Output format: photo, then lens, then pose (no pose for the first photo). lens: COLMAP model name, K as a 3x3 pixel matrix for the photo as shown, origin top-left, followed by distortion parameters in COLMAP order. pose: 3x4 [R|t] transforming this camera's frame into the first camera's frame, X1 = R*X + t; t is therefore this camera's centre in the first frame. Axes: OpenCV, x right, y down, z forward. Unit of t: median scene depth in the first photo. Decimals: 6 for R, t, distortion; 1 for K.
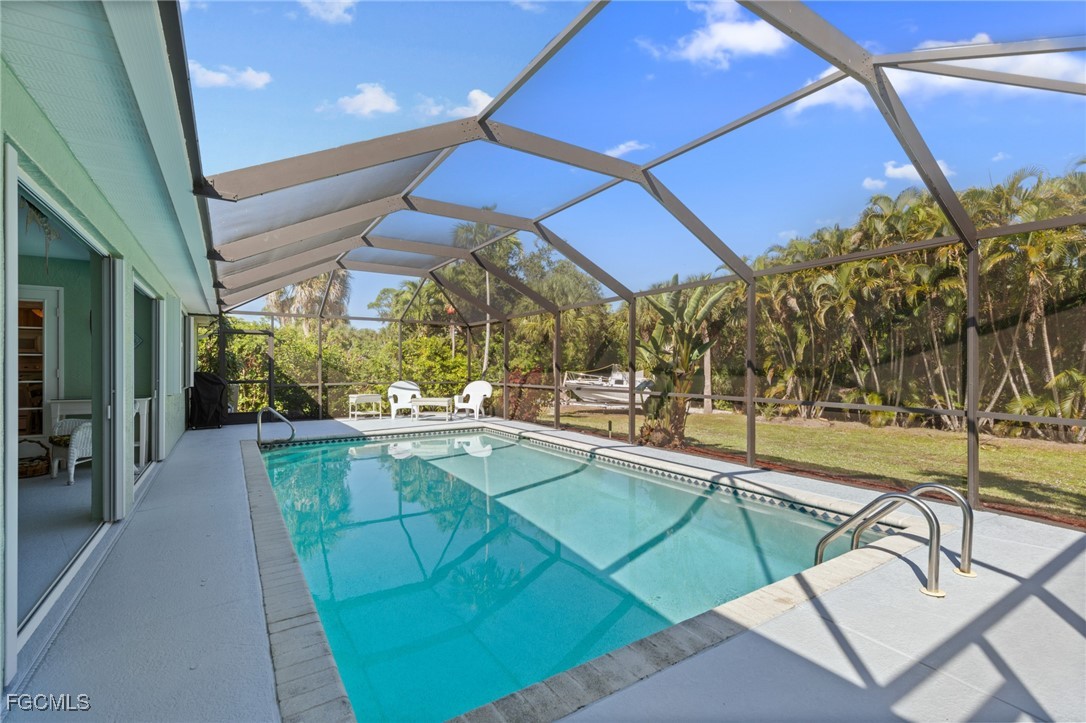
lens RADIAL K [[488.0, 0, 546.5], [0, 488.0, 362.7], [0, 0, 1]] dist [0.003003, -0.000663]
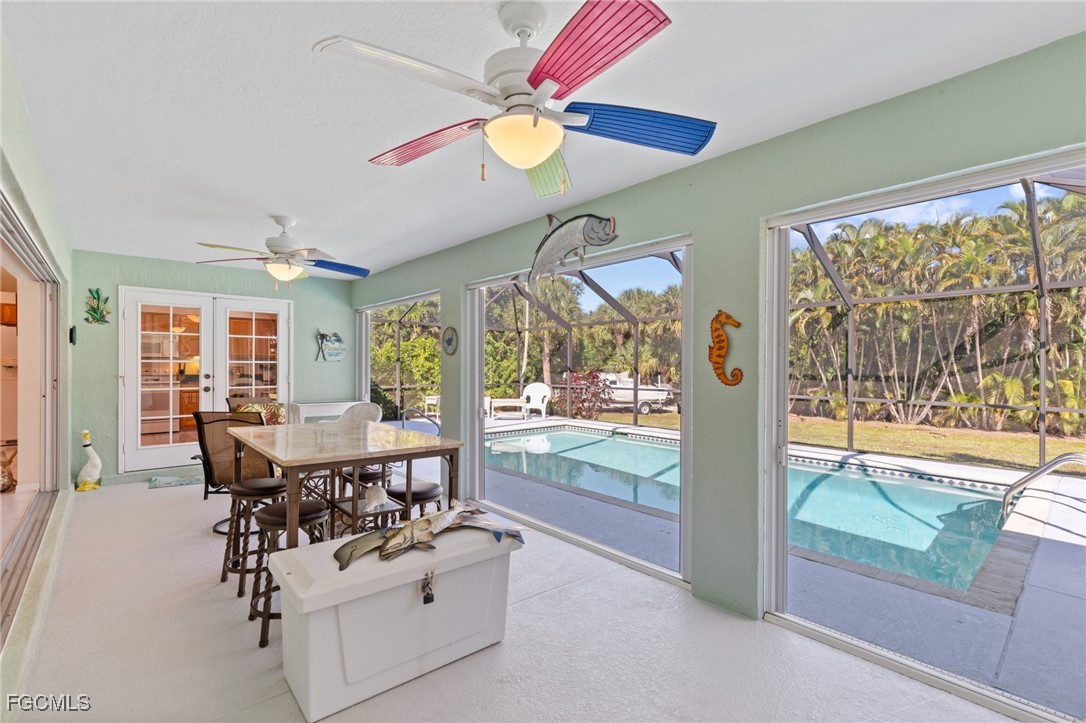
lens RADIAL K [[488.0, 0, 546.5], [0, 488.0, 362.7], [0, 0, 1]] dist [0.003003, -0.000663]
pose [[0.988908, 0.004470, 0.148463, -0.273184], [-0.004808, 0.999987, 0.001919, -0.009017], [-0.148452, -0.002612, 0.988916, -0.073877]]
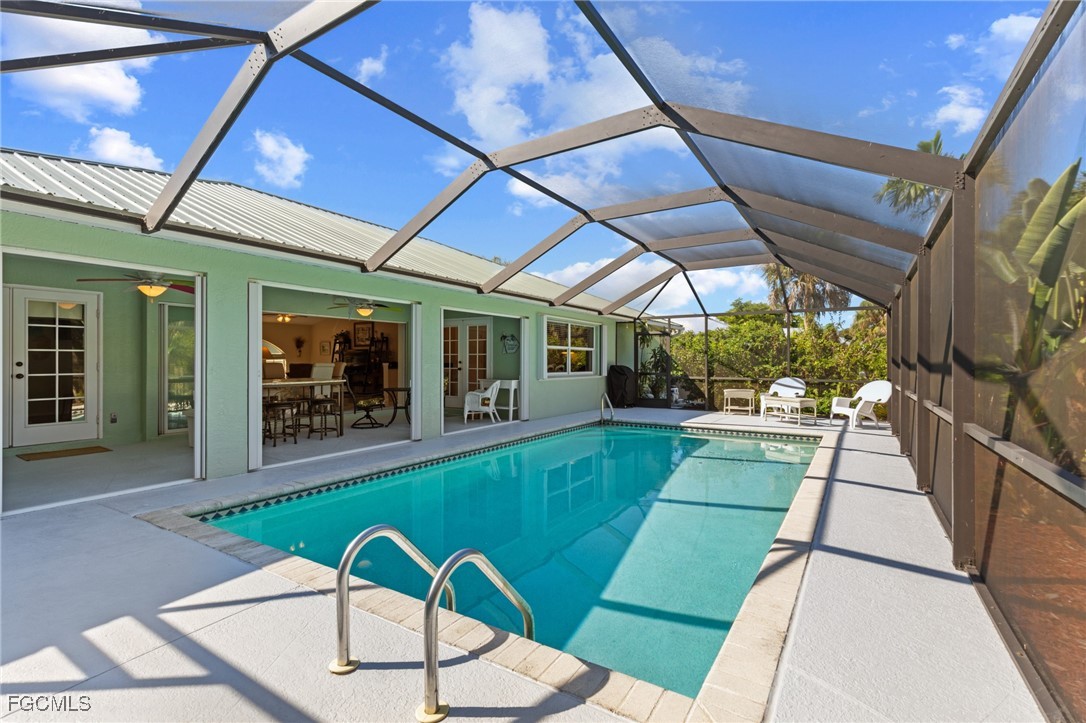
lens RADIAL K [[488.0, 0, 546.5], [0, 488.0, 362.7], [0, 0, 1]] dist [0.003003, -0.000663]
pose [[0.421381, 0.000791, -0.906883, 0.328518], [0.004926, 0.999983, 0.003161, 0.004641], [0.906870, -0.005799, 0.421370, 0.203664]]
